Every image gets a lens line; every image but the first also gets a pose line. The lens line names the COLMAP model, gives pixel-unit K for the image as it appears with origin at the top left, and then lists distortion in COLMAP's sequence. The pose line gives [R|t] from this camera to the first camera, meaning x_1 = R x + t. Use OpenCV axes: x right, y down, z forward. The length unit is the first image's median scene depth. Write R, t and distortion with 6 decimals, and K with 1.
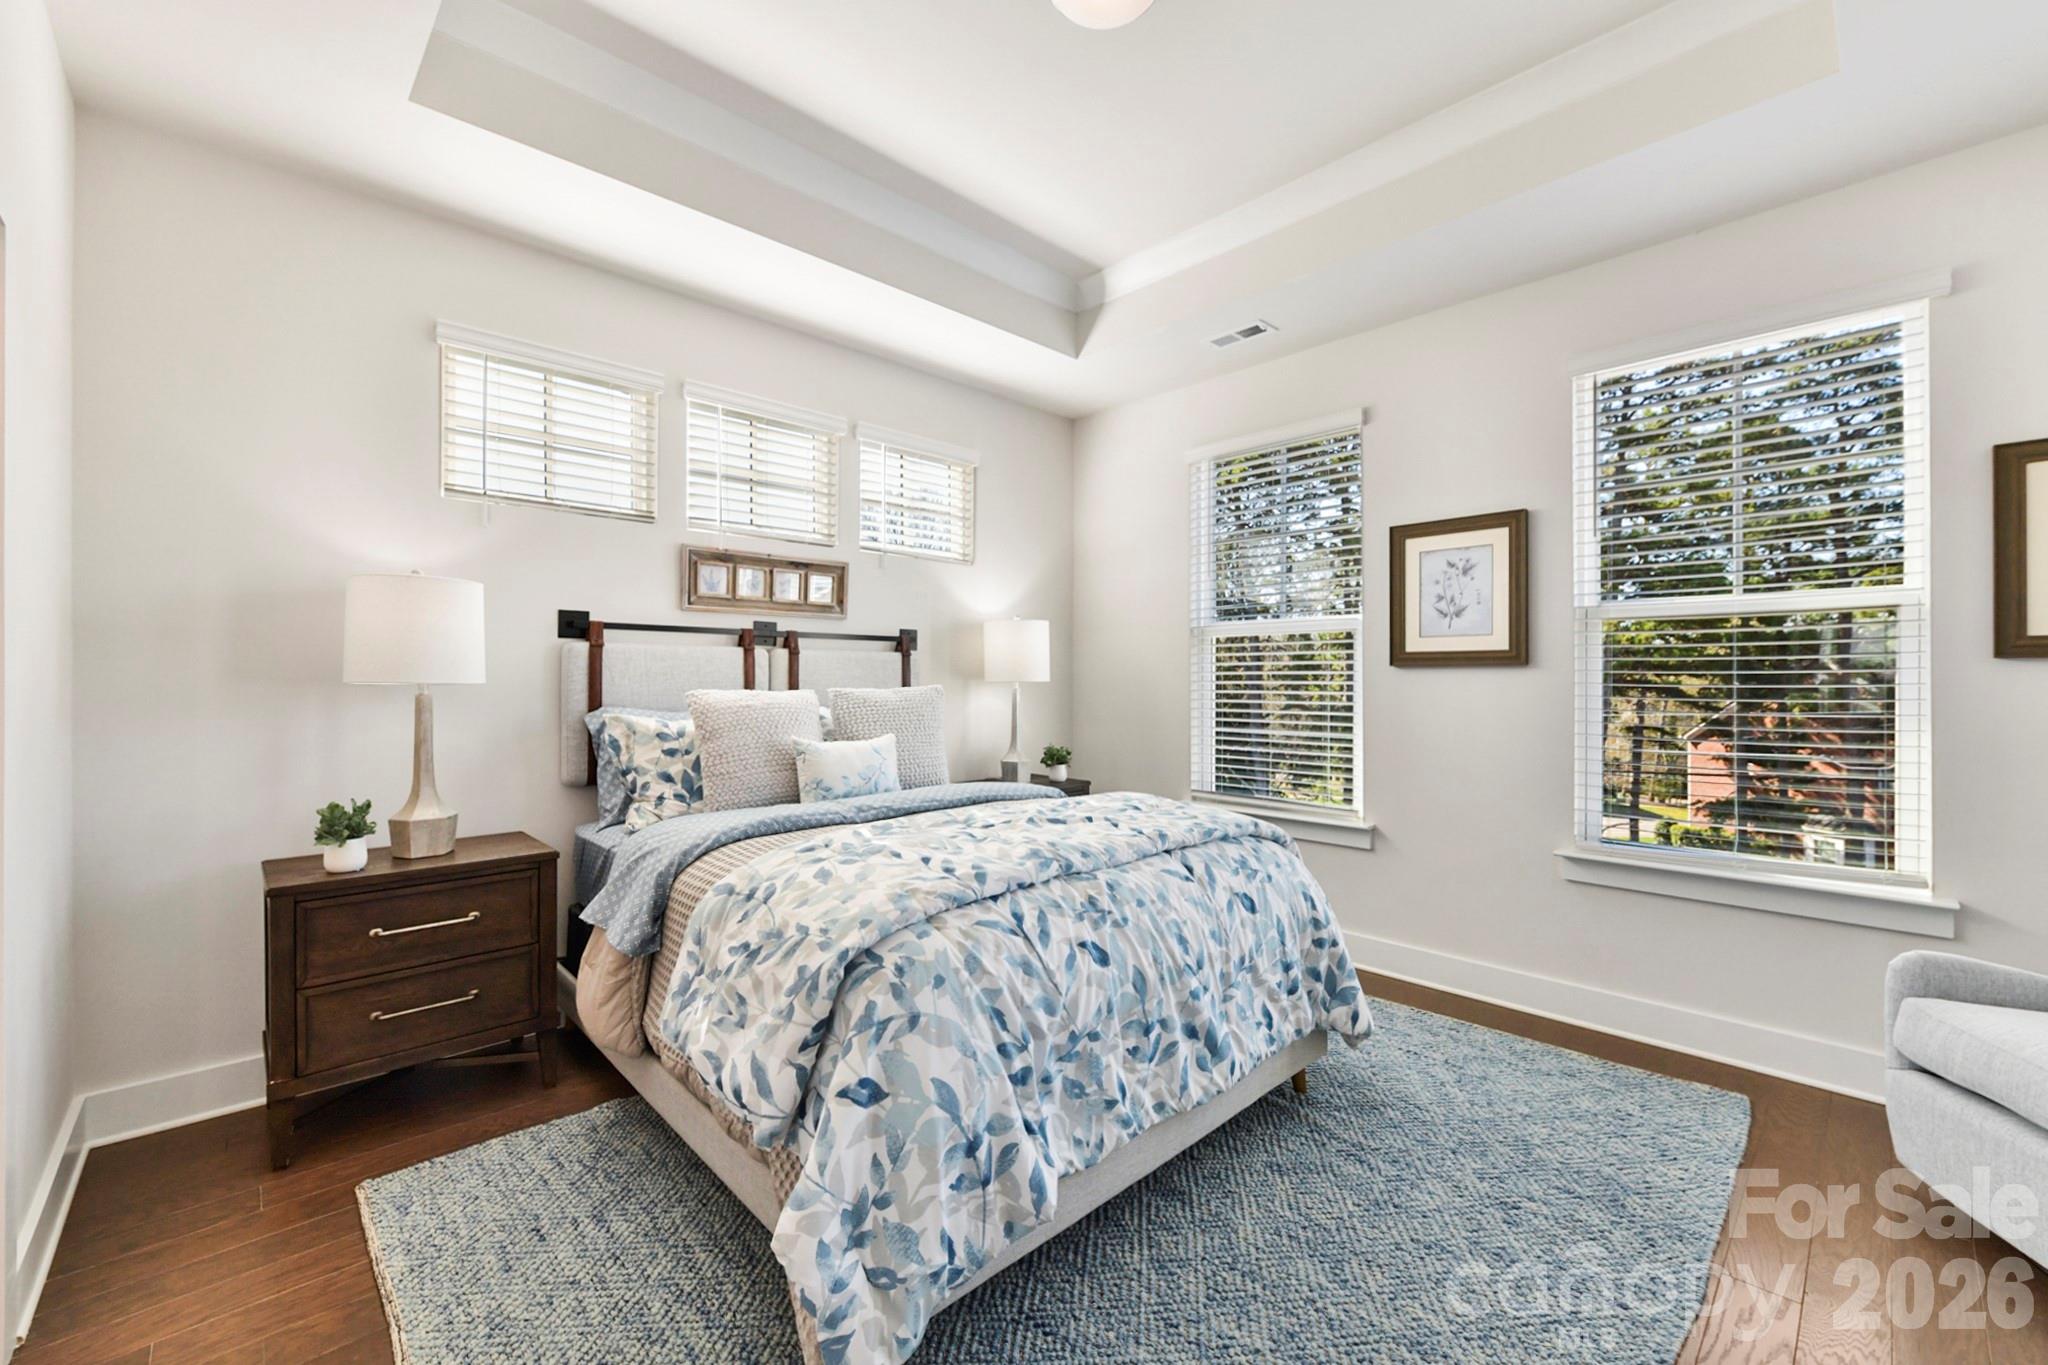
lens RADIAL K [[819.4, 0, 1024.0], [0, 819.4, 682.5], [0, 0, 1]] dist [-0.002170, -0.000219]
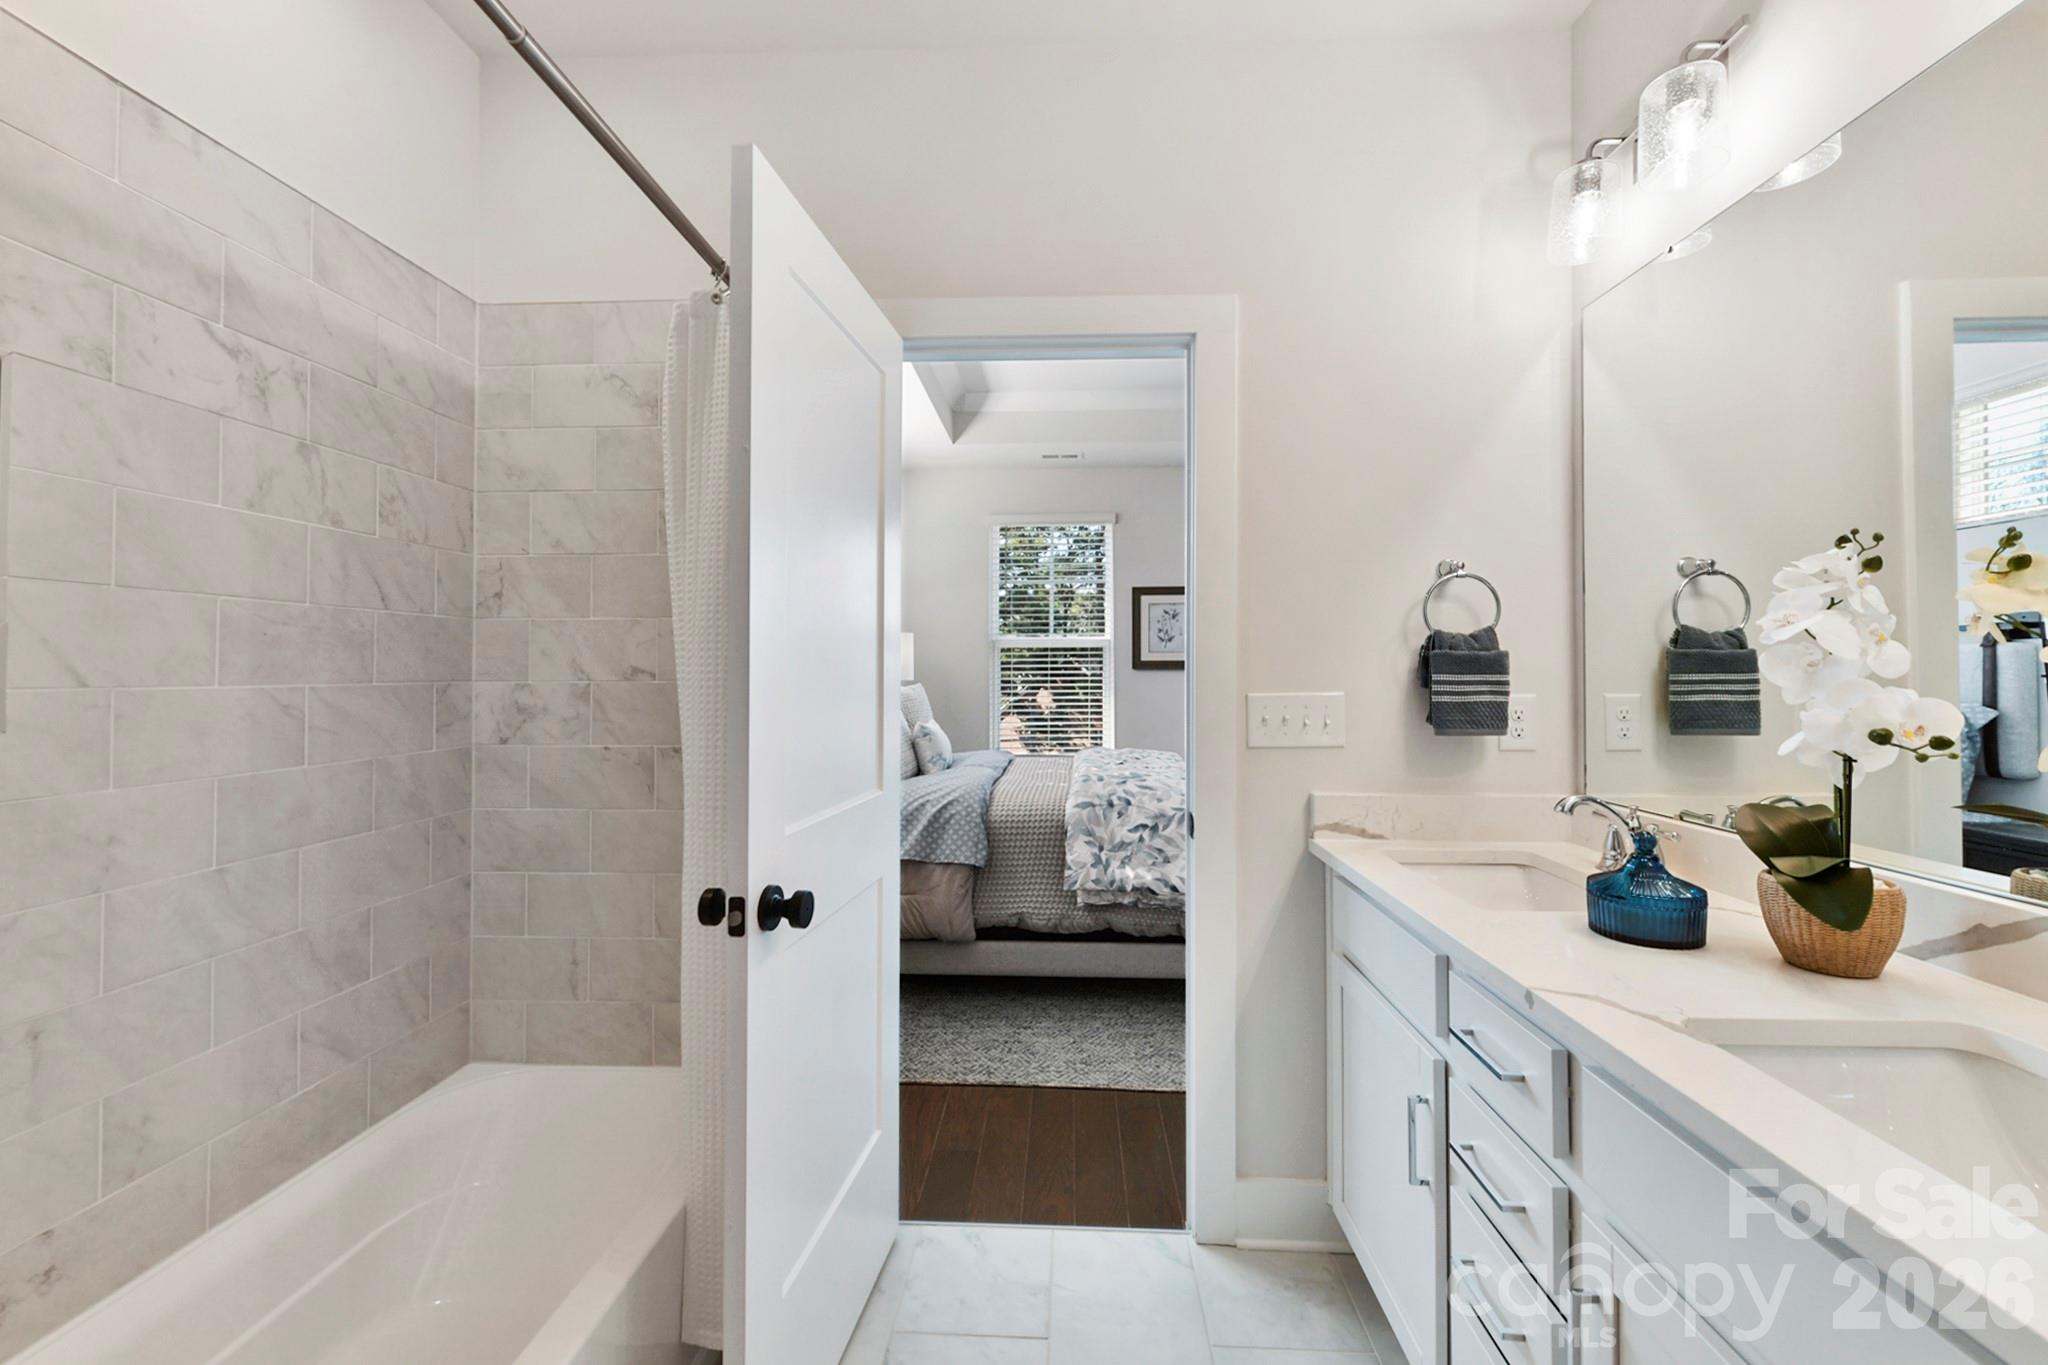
lens RADIAL K [[819.4, 0, 1024.0], [0, 819.4, 682.5], [0, 0, 1]] dist [-0.002170, -0.000219]
pose [[0.726078, -0.006509, 0.687581, -0.920839], [0.002538, 0.999974, 0.006786, -0.005396], [-0.687607, -0.003181, 0.726076, -0.072134]]
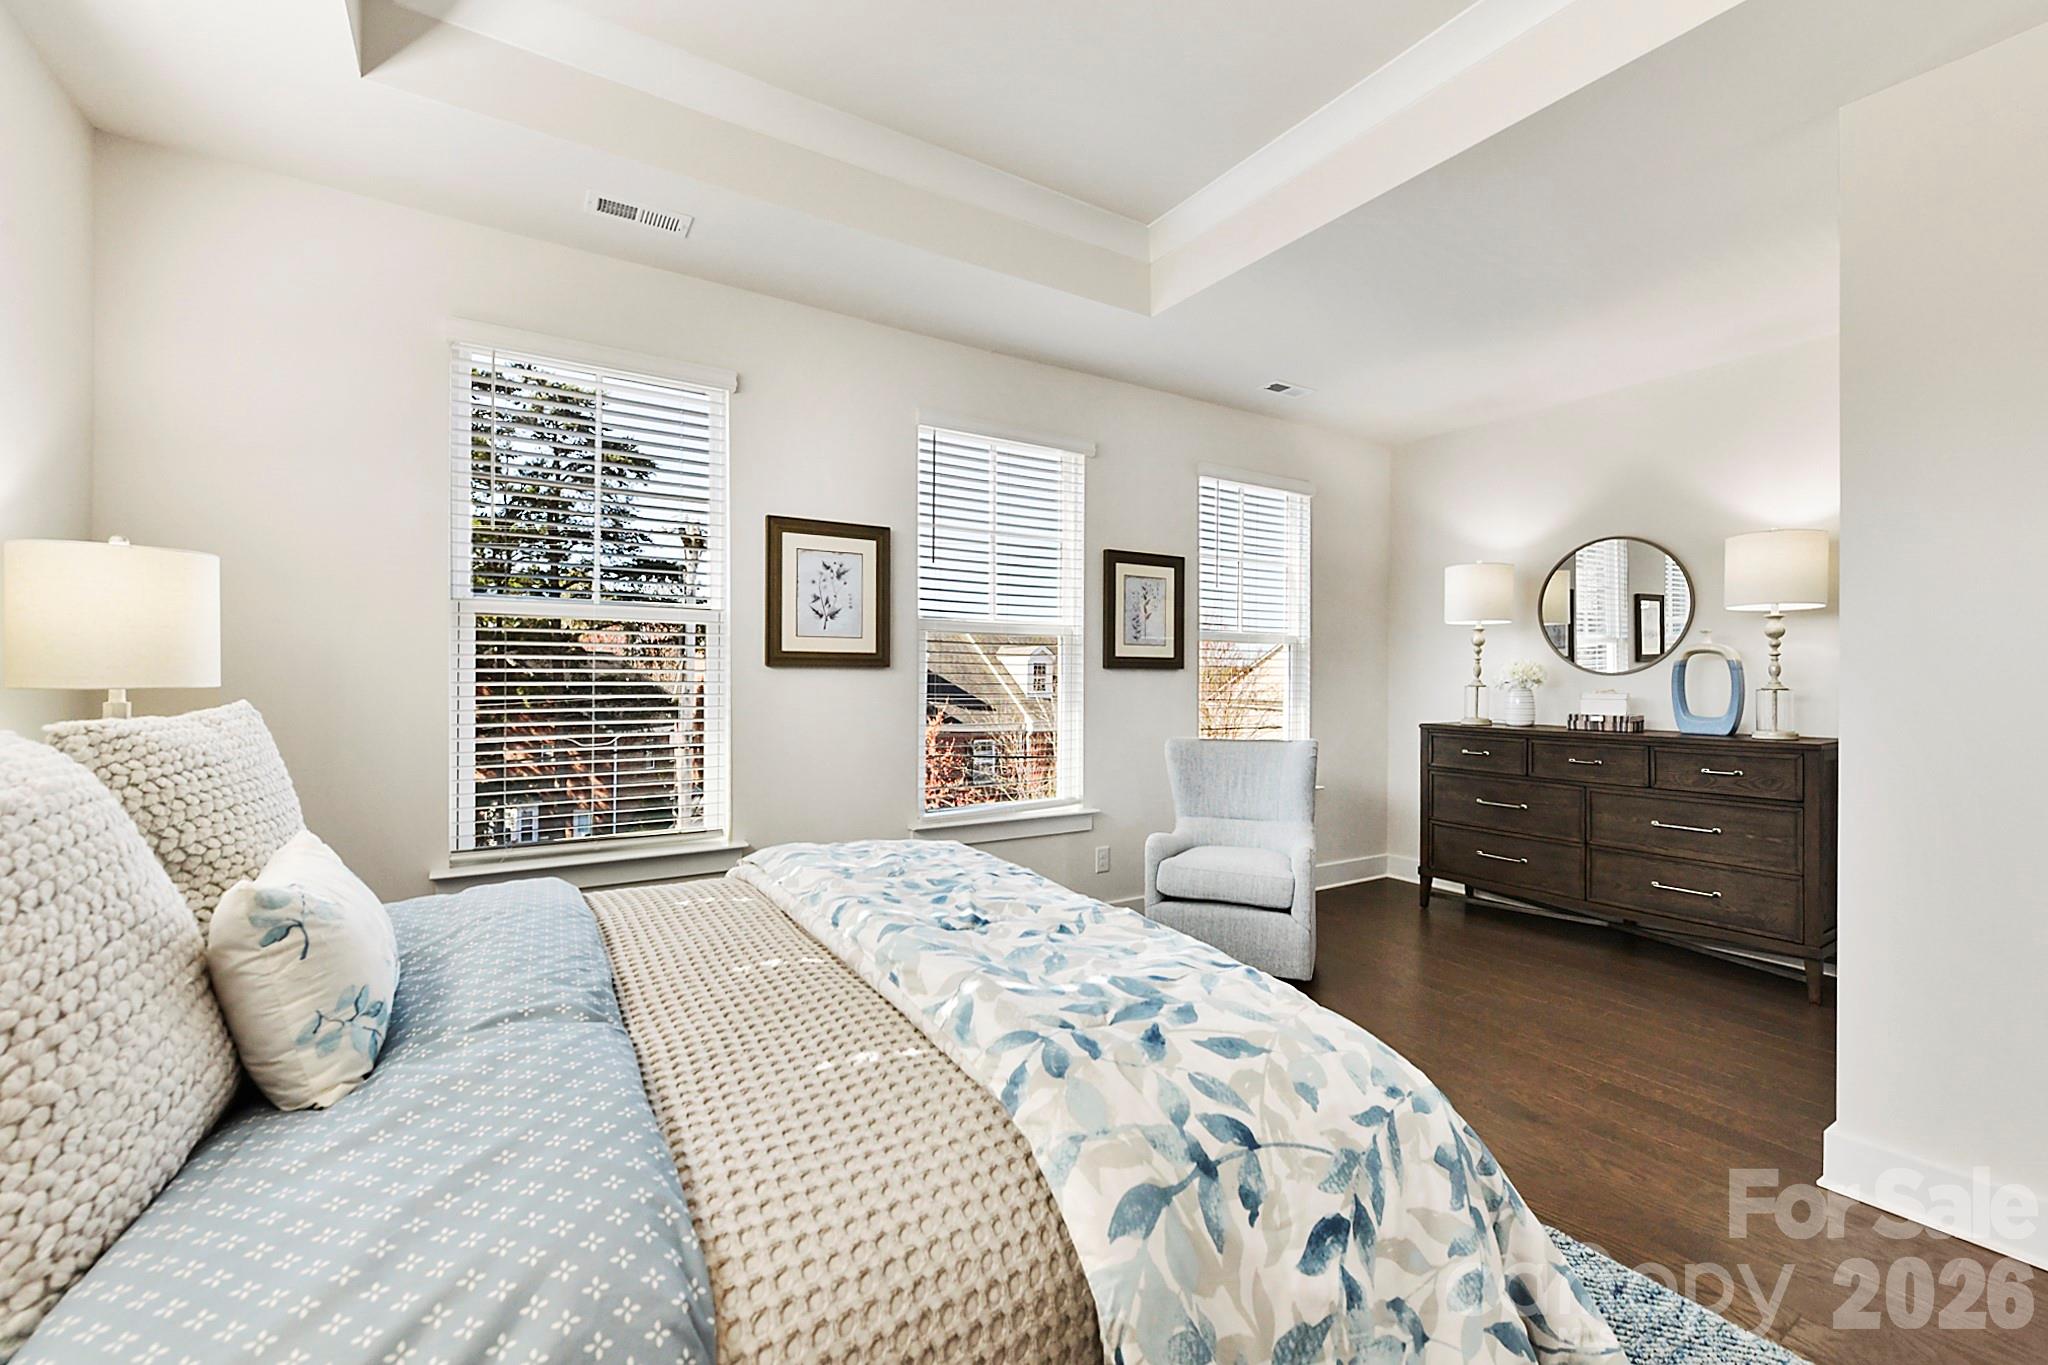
lens RADIAL K [[850.0, 0, 1024.0], [0, 850.0, 682.5], [0, 0, 1]] dist [-0.000982, -0.000094]
pose [[0.196940, -0.010255, 0.980362, -0.458217], [0.003808, 0.999946, 0.009694, -0.010493], [-0.980408, 0.001824, 0.196968, 0.559113]]
